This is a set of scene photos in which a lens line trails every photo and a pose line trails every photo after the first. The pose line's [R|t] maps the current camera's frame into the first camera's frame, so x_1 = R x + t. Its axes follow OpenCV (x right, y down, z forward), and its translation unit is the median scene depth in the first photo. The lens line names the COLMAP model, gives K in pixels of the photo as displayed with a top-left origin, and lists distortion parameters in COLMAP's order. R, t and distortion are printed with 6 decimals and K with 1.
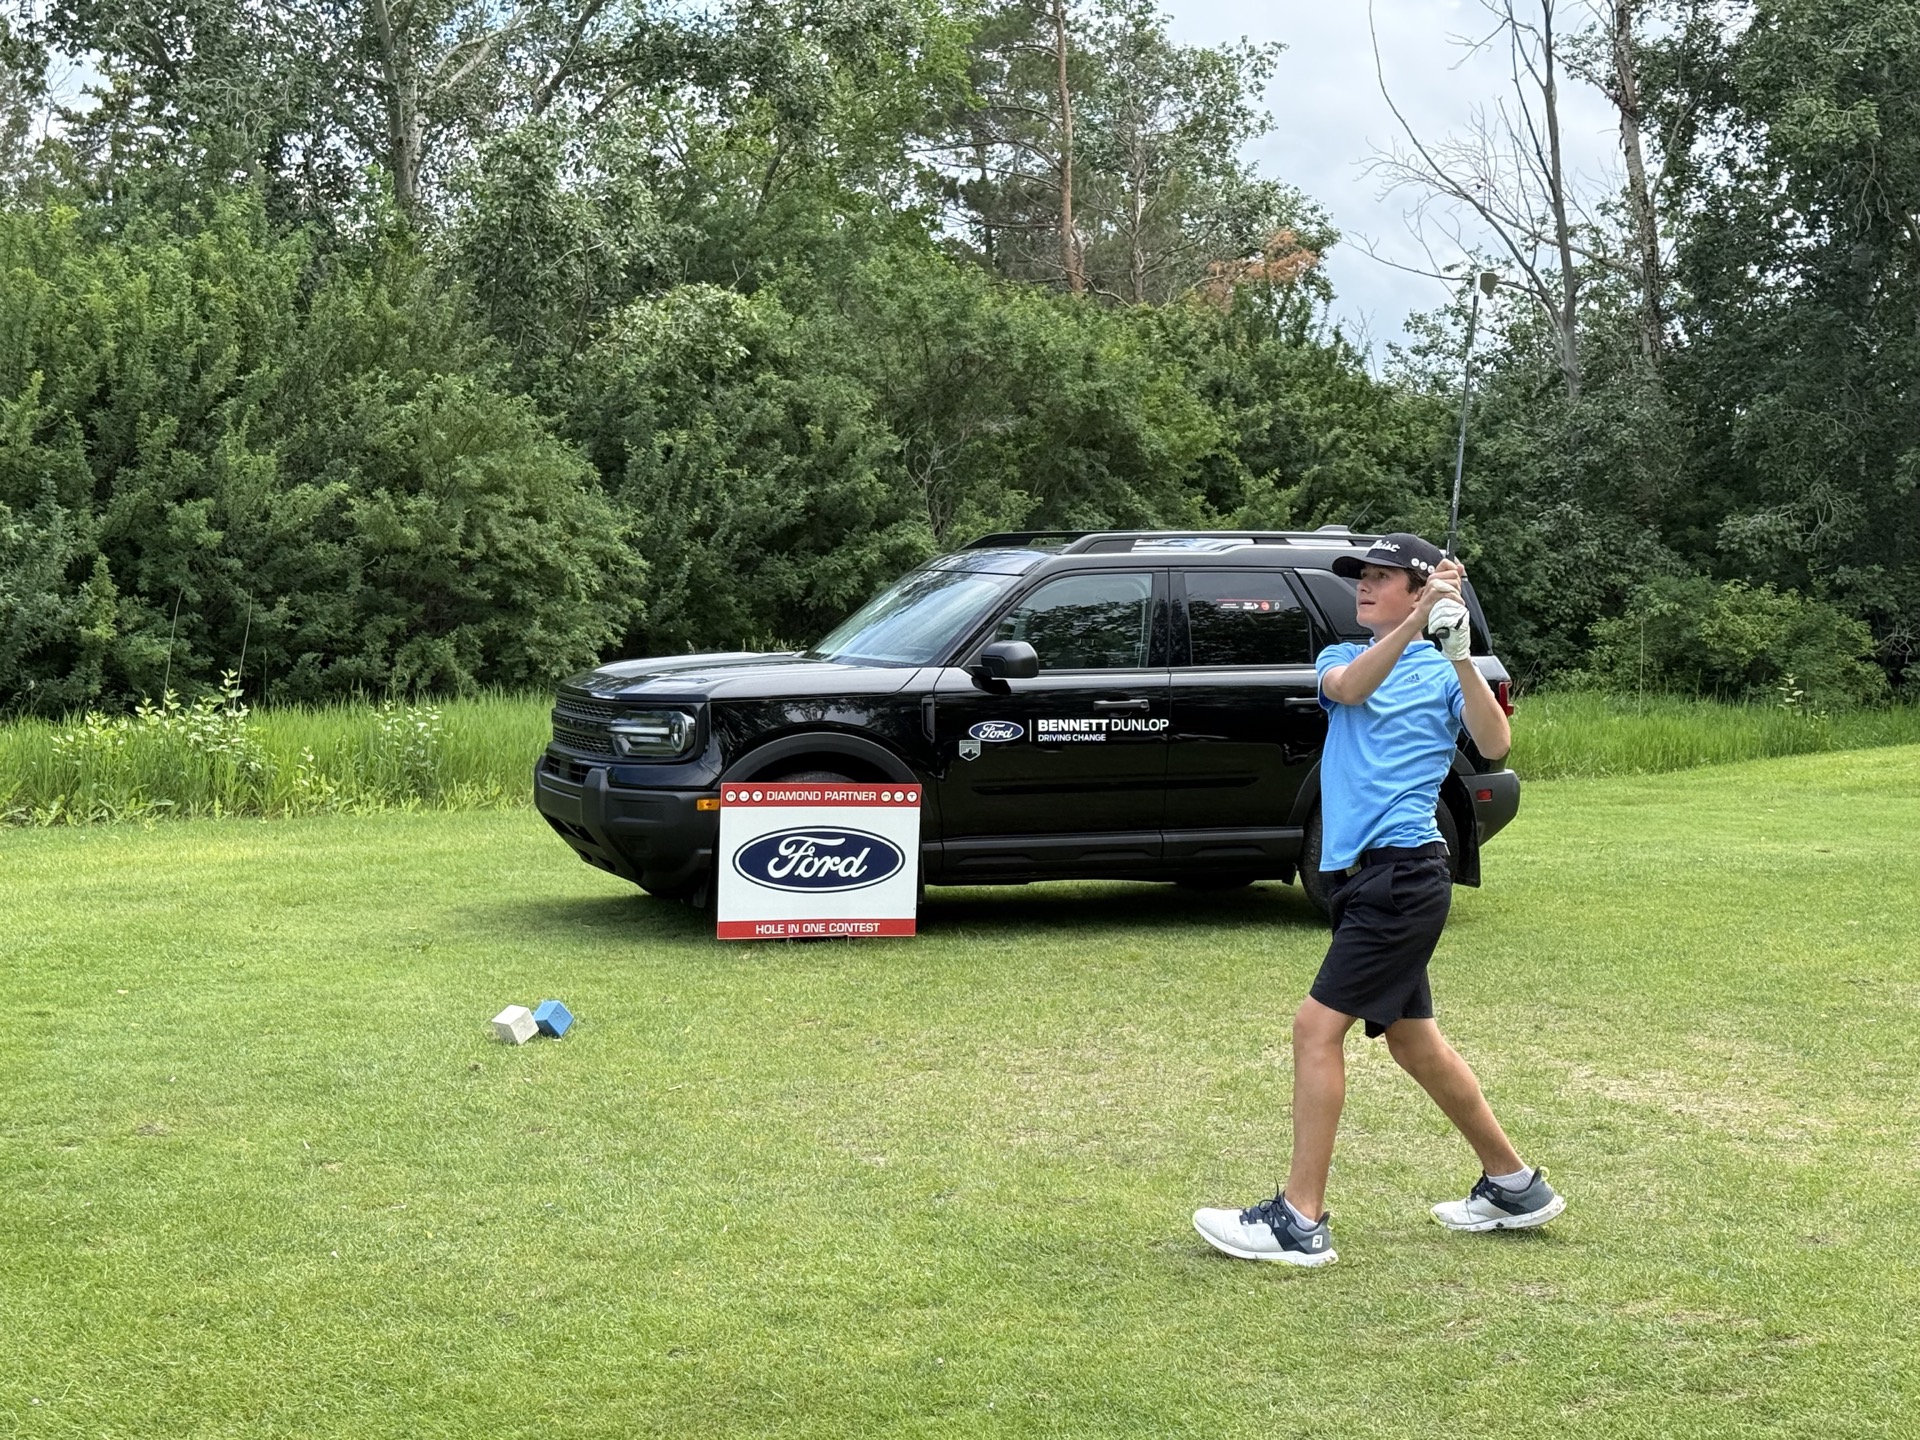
lens RADIAL K [[2941.7, 0, 960.0], [0, 2941.7, 720.0], [0, 0, 1]] dist [0.127156, -0.049734]
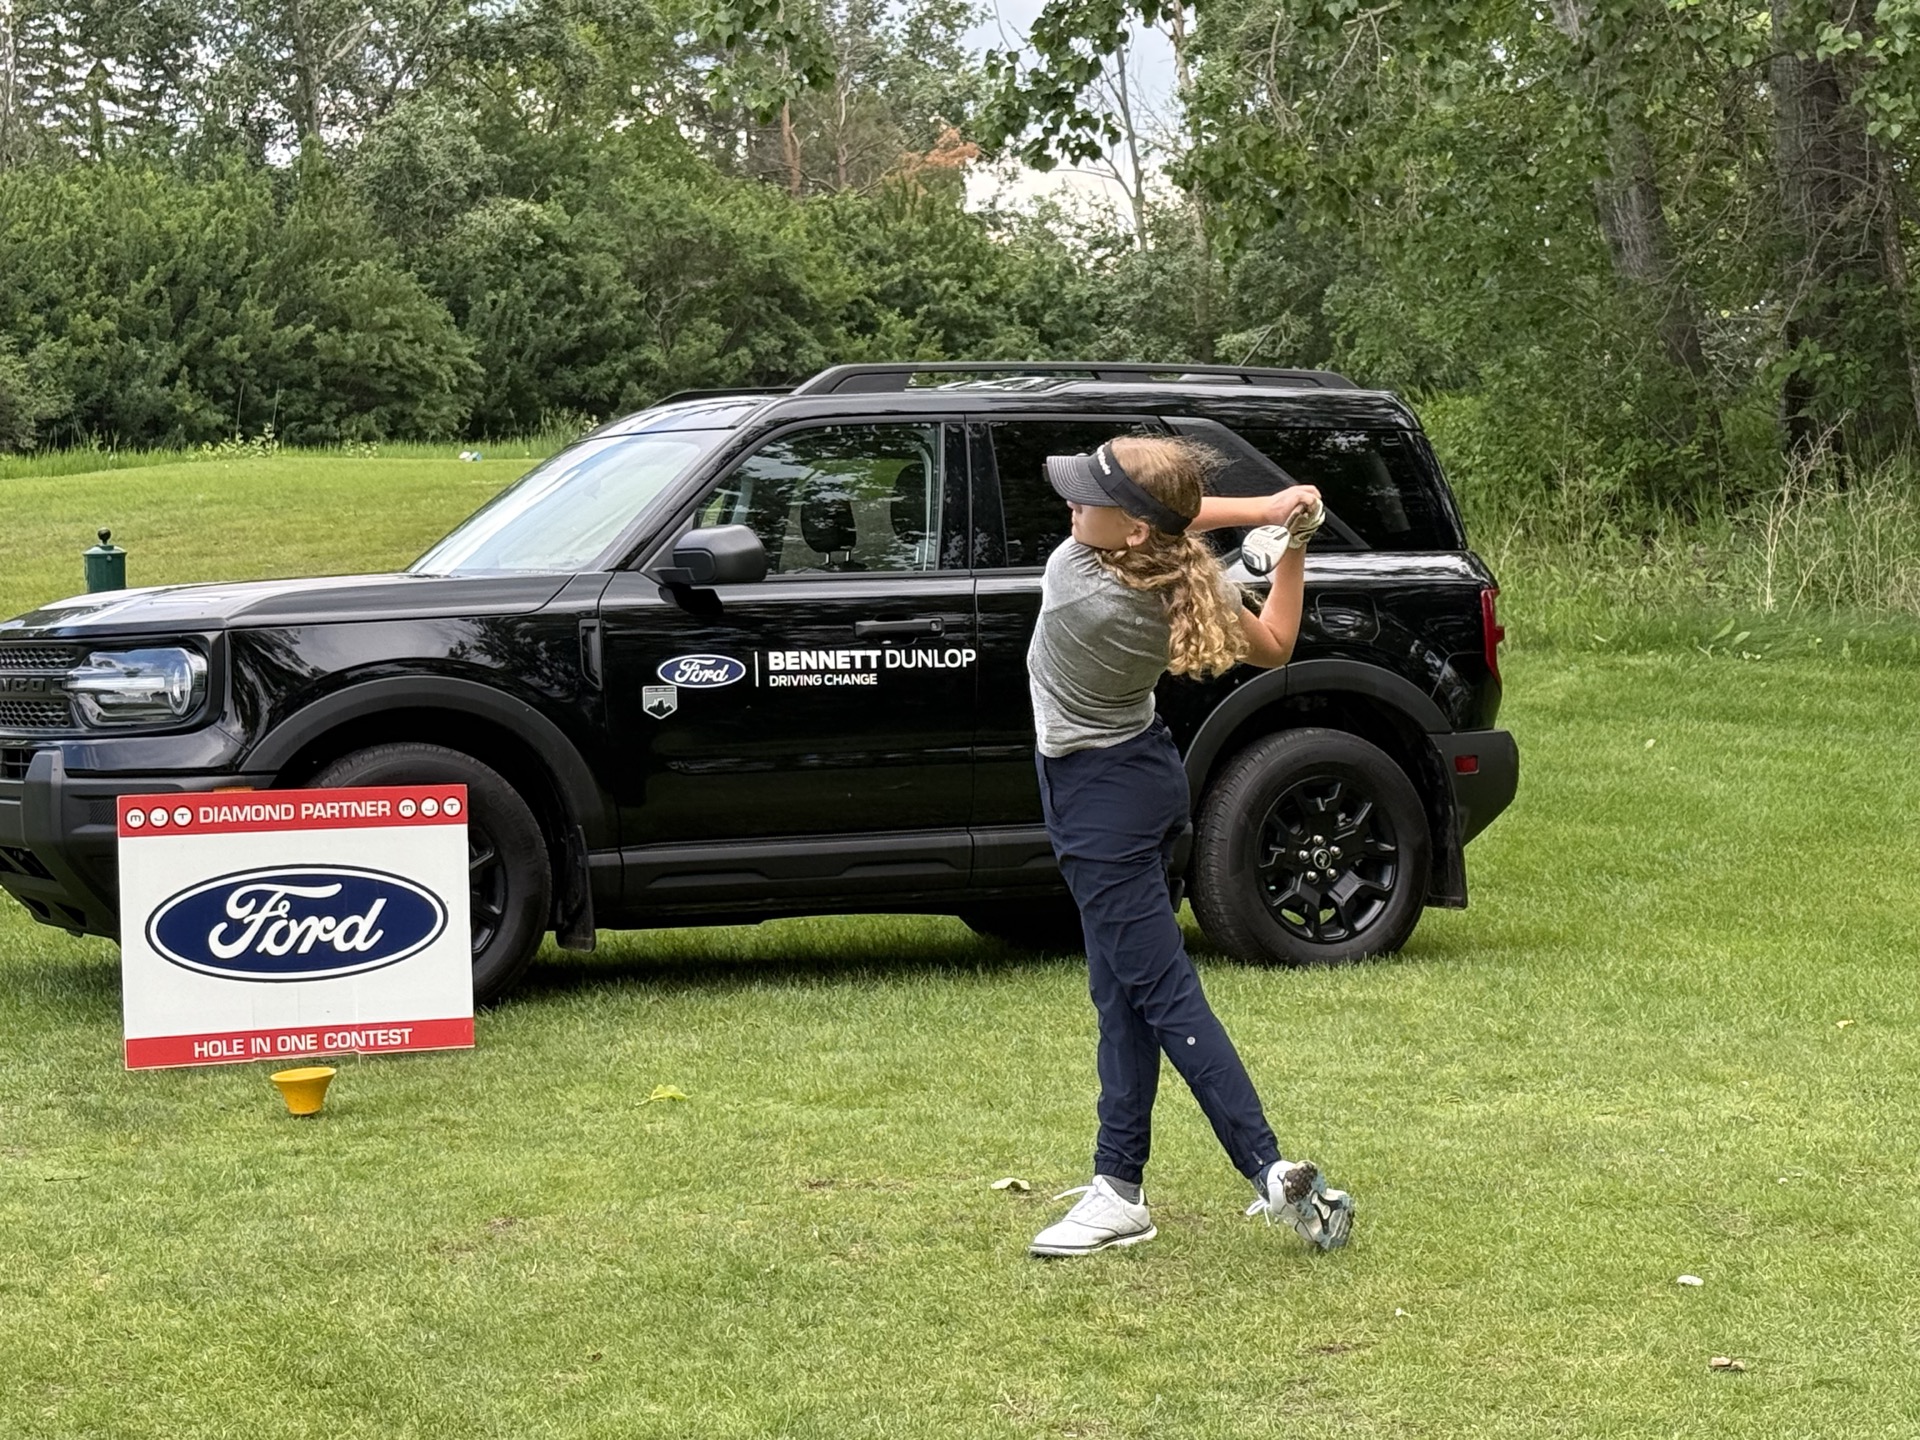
lens RADIAL K [[3977.9, 0, 960.0], [0, 3977.9, 720.0], [0, 0, 1]] dist [0.121565, 0.220548]
pose [[0.999555, -0.022792, 0.019259, 0.104818], [0.022529, 0.999652, 0.013738, 0.108657], [-0.019566, -0.013298, 0.999720, -1.150577]]
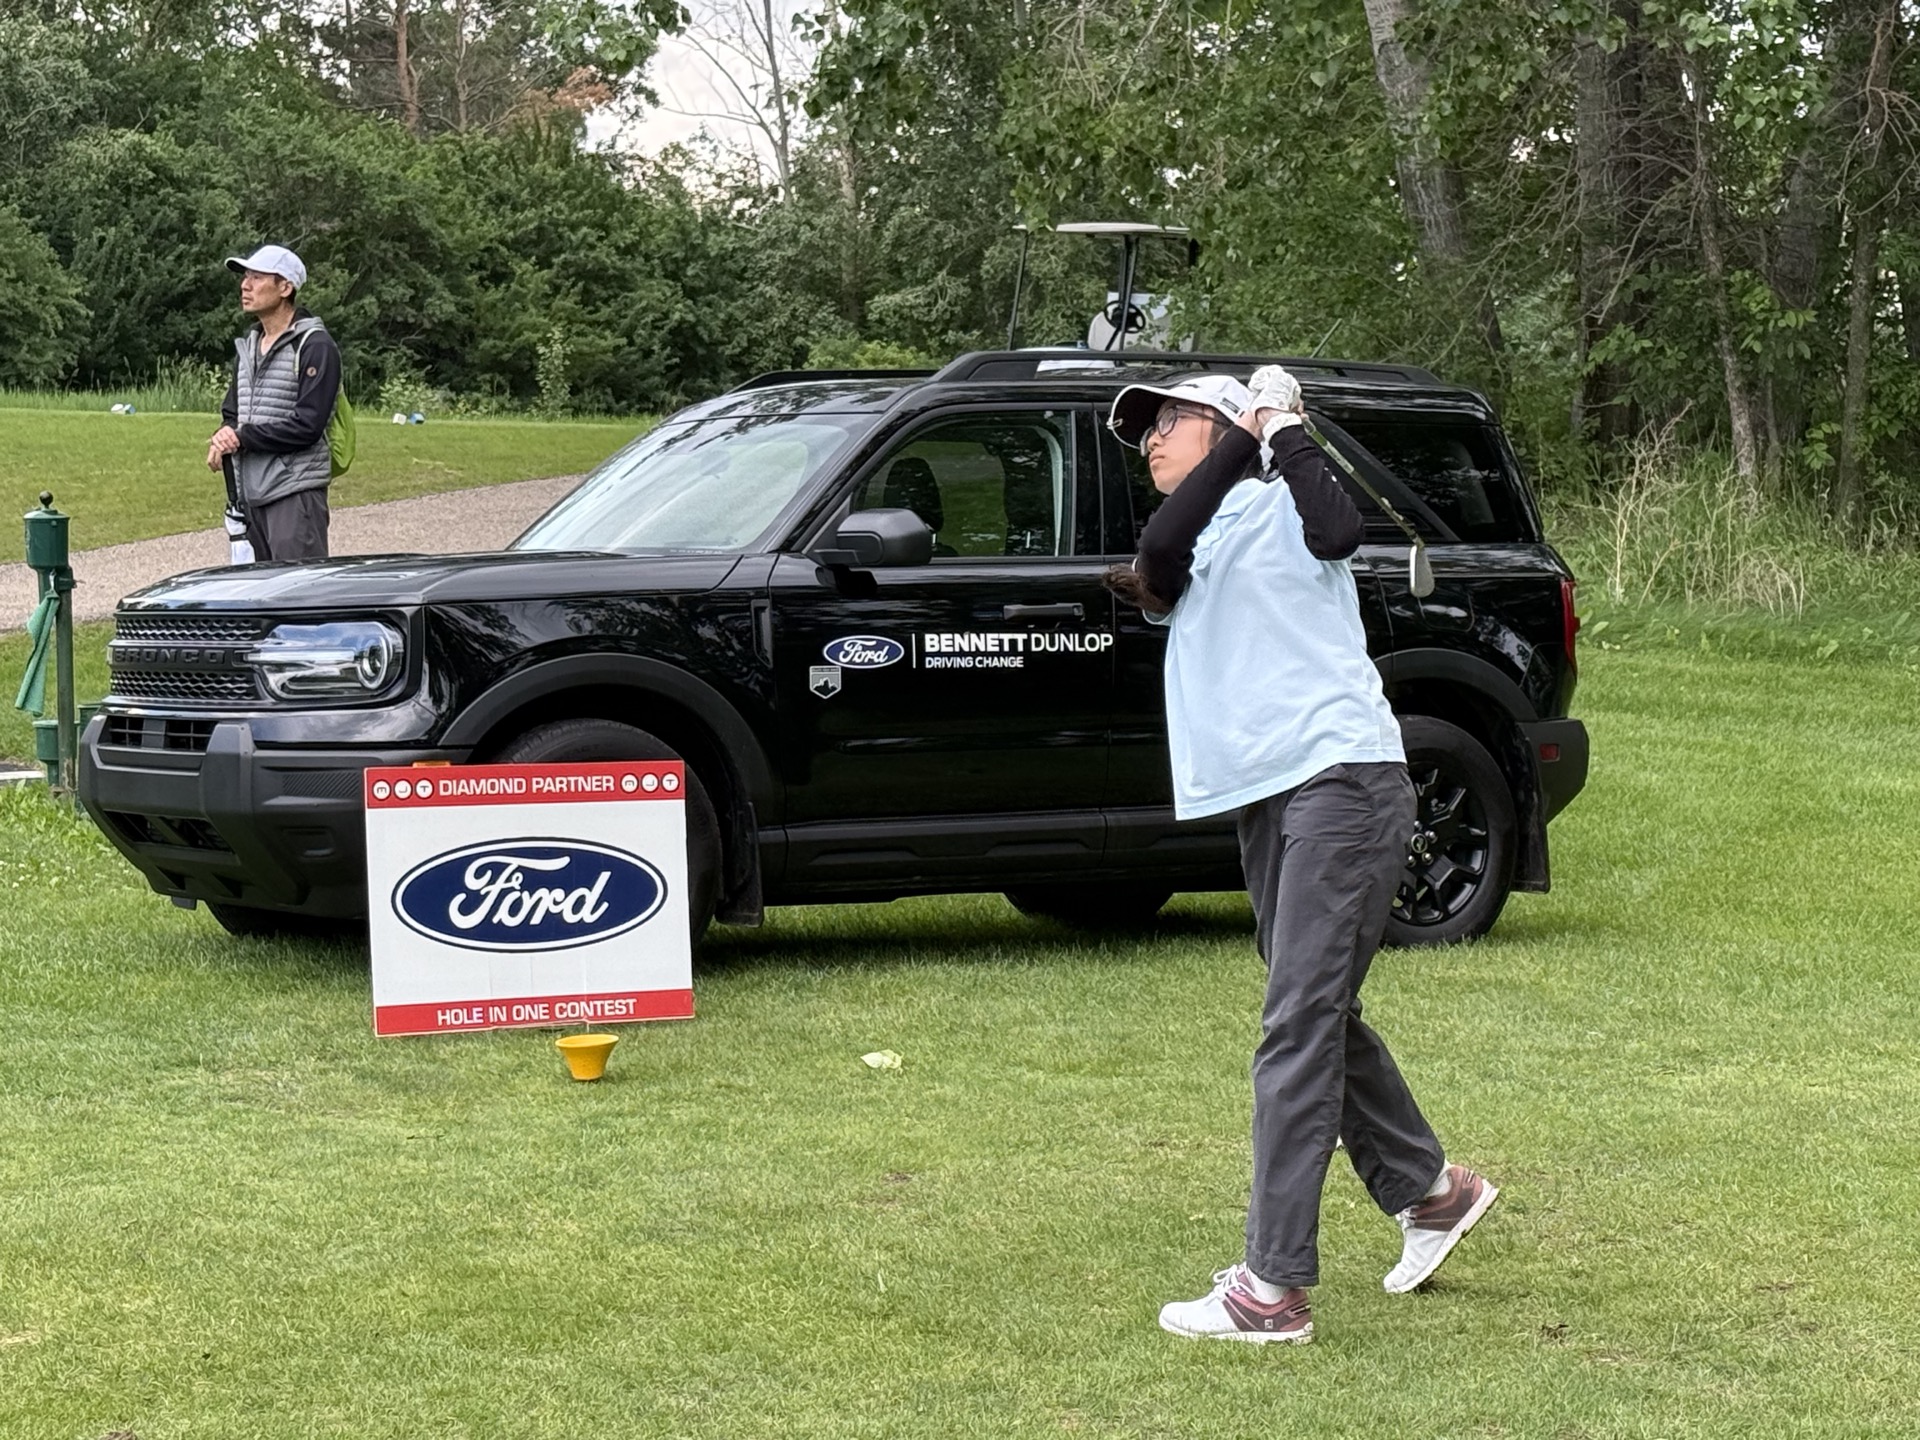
lens RADIAL K [[4268.4, 0, 960.0], [0, 4268.4, 720.0], [0, 0, 1]] dist [0.155186, -0.117662]
pose [[0.992030, -0.010489, 0.125562, 0.055026], [0.008037, 0.999767, 0.020021, 0.107309], [-0.125743, -0.018853, 0.991884, -1.177180]]
